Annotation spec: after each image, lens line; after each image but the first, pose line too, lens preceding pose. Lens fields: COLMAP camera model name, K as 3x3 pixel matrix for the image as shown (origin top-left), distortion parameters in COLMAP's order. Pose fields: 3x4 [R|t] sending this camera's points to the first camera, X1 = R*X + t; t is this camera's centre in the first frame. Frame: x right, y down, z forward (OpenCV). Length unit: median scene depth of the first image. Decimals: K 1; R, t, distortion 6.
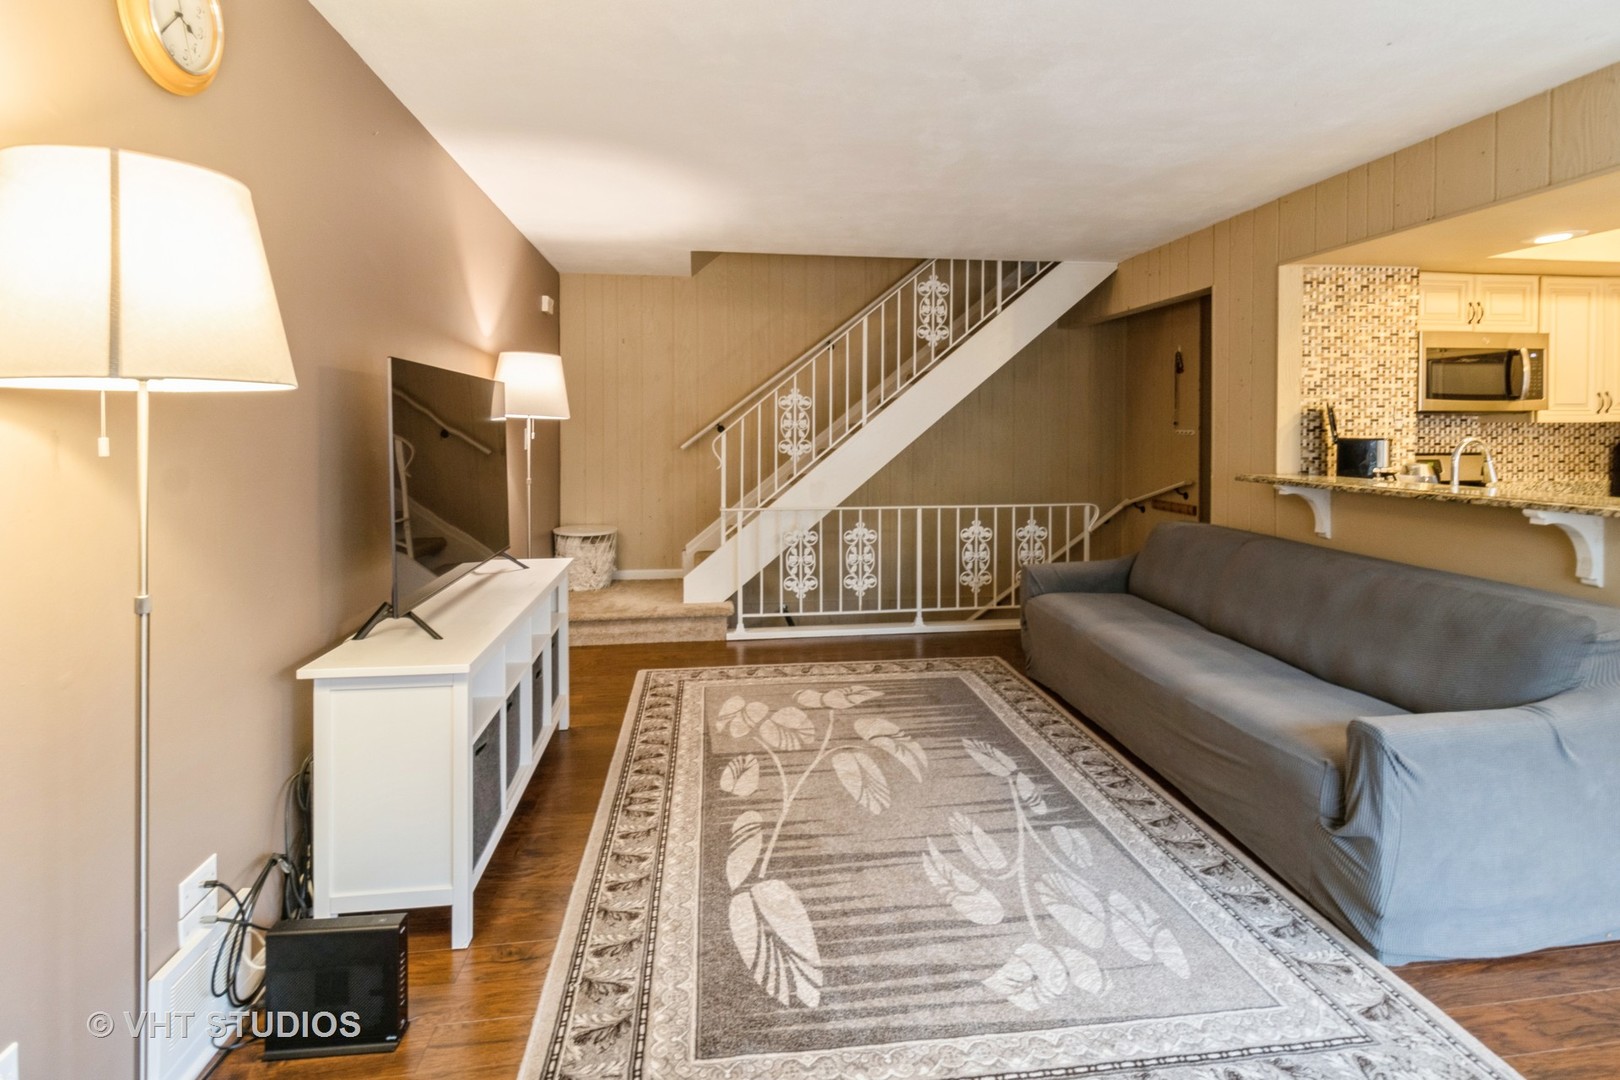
lens RADIAL K [[777.5, 0, 813.5], [0, 777.5, 443.0], [0, 0, 1]] dist [0.010680, 0.000201]
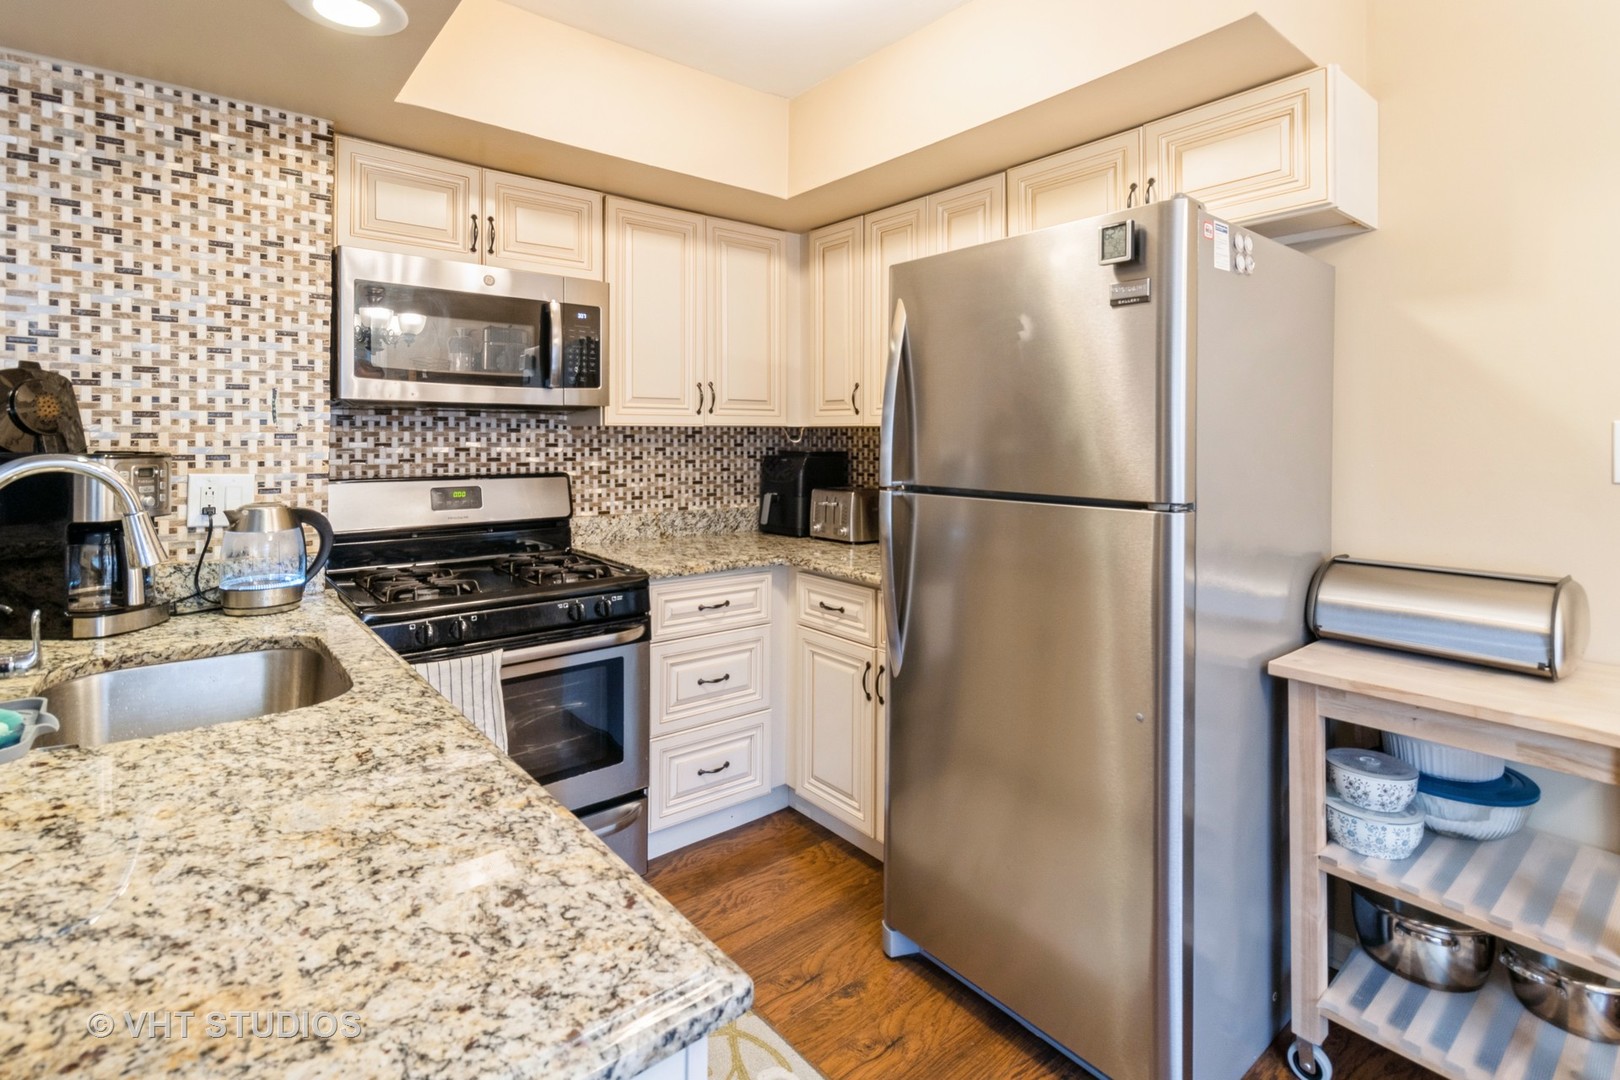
lens RADIAL K [[777.5, 0, 813.5], [0, 777.5, 443.0], [0, 0, 1]] dist [0.010680, 0.000201]
pose [[0.855722, 0.003264, 0.517426, 0.780259], [-0.000157, 0.999982, -0.006048, -0.008762], [-0.517436, 0.005094, 0.855707, 0.395140]]
